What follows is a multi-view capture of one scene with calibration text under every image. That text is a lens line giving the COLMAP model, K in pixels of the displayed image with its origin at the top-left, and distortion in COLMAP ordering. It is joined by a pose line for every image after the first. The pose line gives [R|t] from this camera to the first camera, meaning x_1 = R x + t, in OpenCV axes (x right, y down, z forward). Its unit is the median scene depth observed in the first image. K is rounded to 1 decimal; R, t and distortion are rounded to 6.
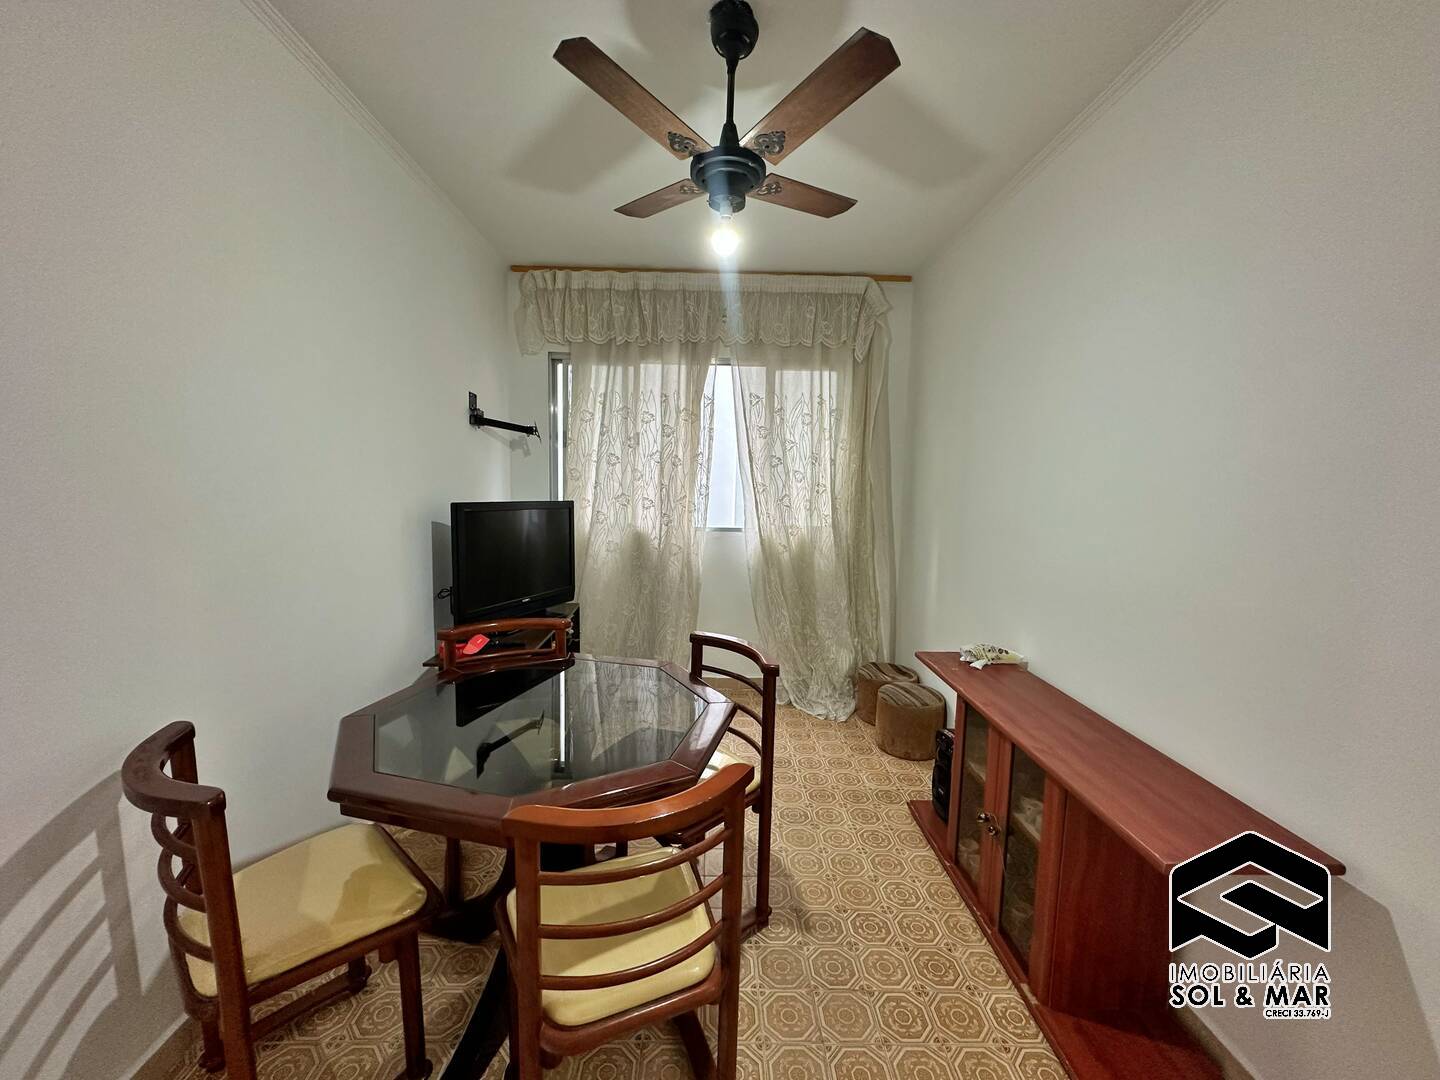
lens RADIAL K [[573.4, 0, 721.0], [0, 573.4, 541.1], [0, 0, 1]] dist [-0.001258, -0.000082]
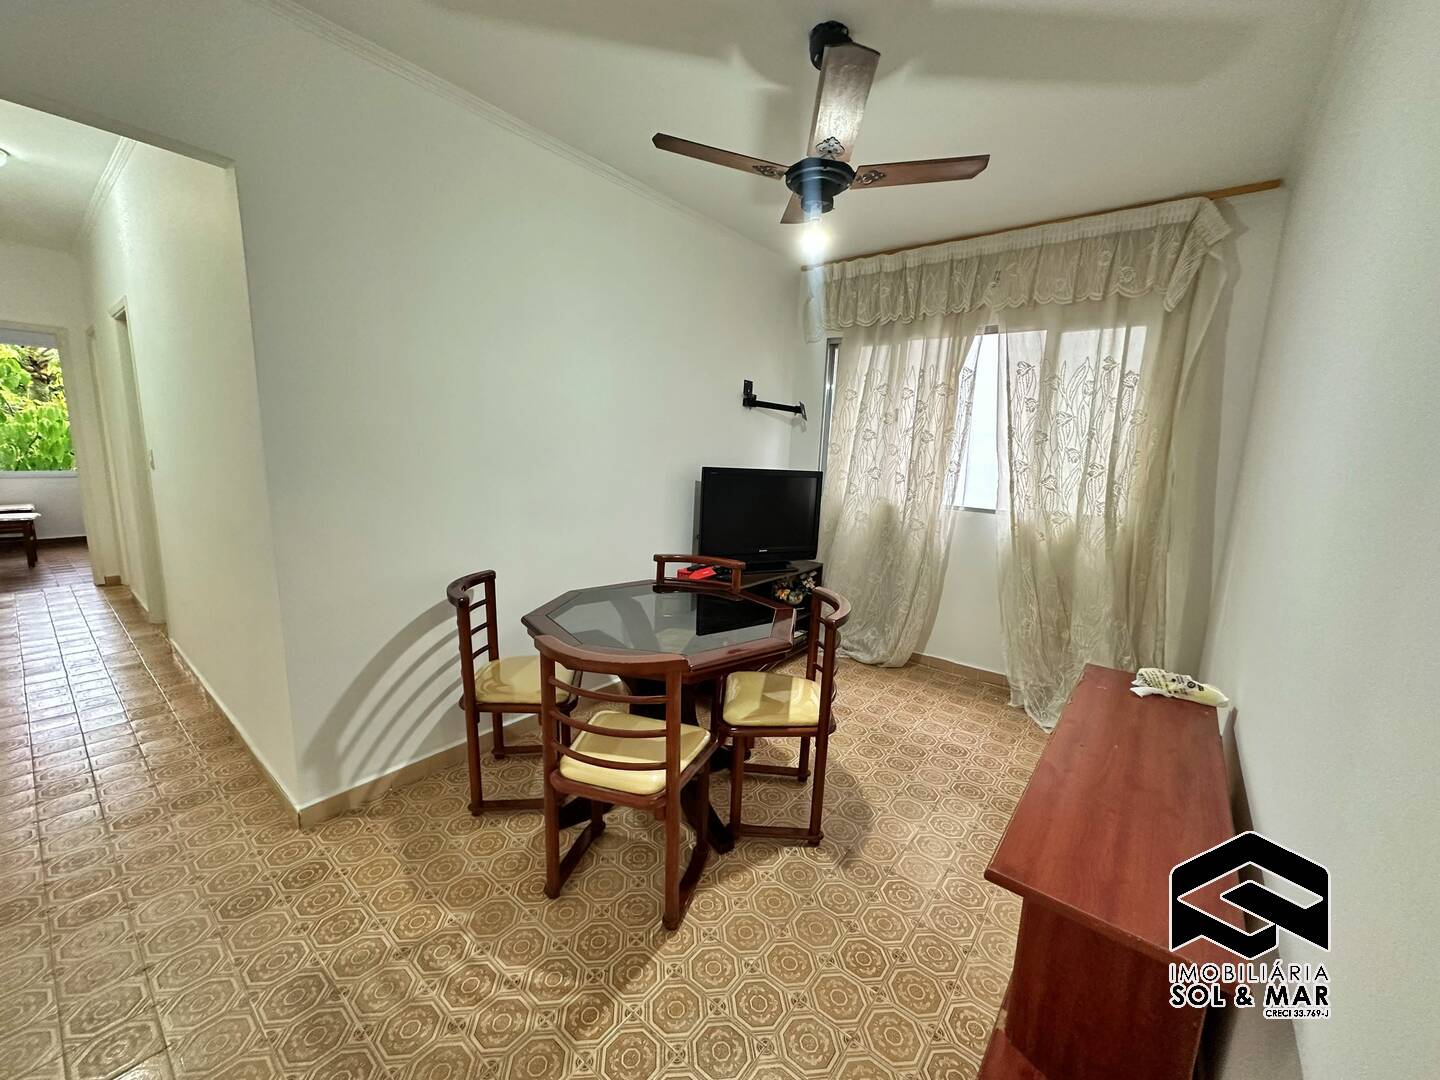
lens RADIAL K [[573.4, 0, 721.0], [0, 573.4, 541.1], [0, 0, 1]] dist [-0.001258, -0.000082]
pose [[0.766277, 0.119311, -0.631336, 0.297390], [-0.096556, 0.992832, 0.070433, 0.005066], [0.635214, 0.006988, 0.772304, 0.002440]]
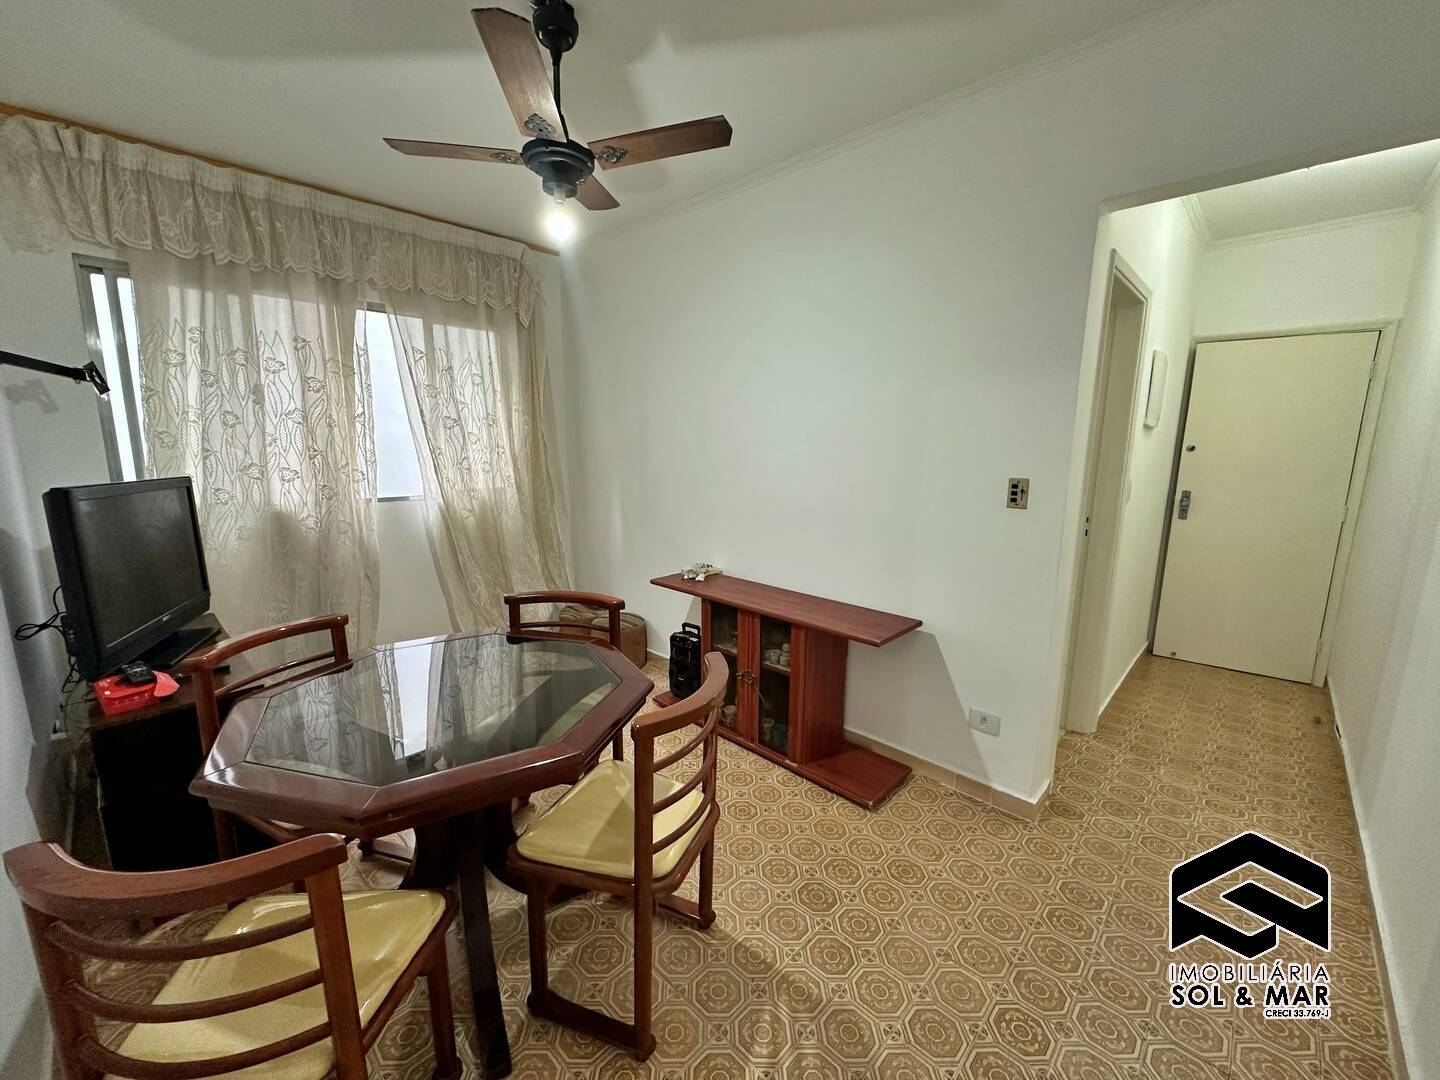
lens RADIAL K [[573.9, 0, 720.0], [0, 573.9, 540.0], [0, 0, 1]] dist [0.002413, -0.000005]
pose [[0.709398, -0.136259, 0.691511, -0.276414], [0.086382, 0.990546, 0.106566, -0.008874], [-0.699495, -0.015864, 0.714462, -0.001272]]
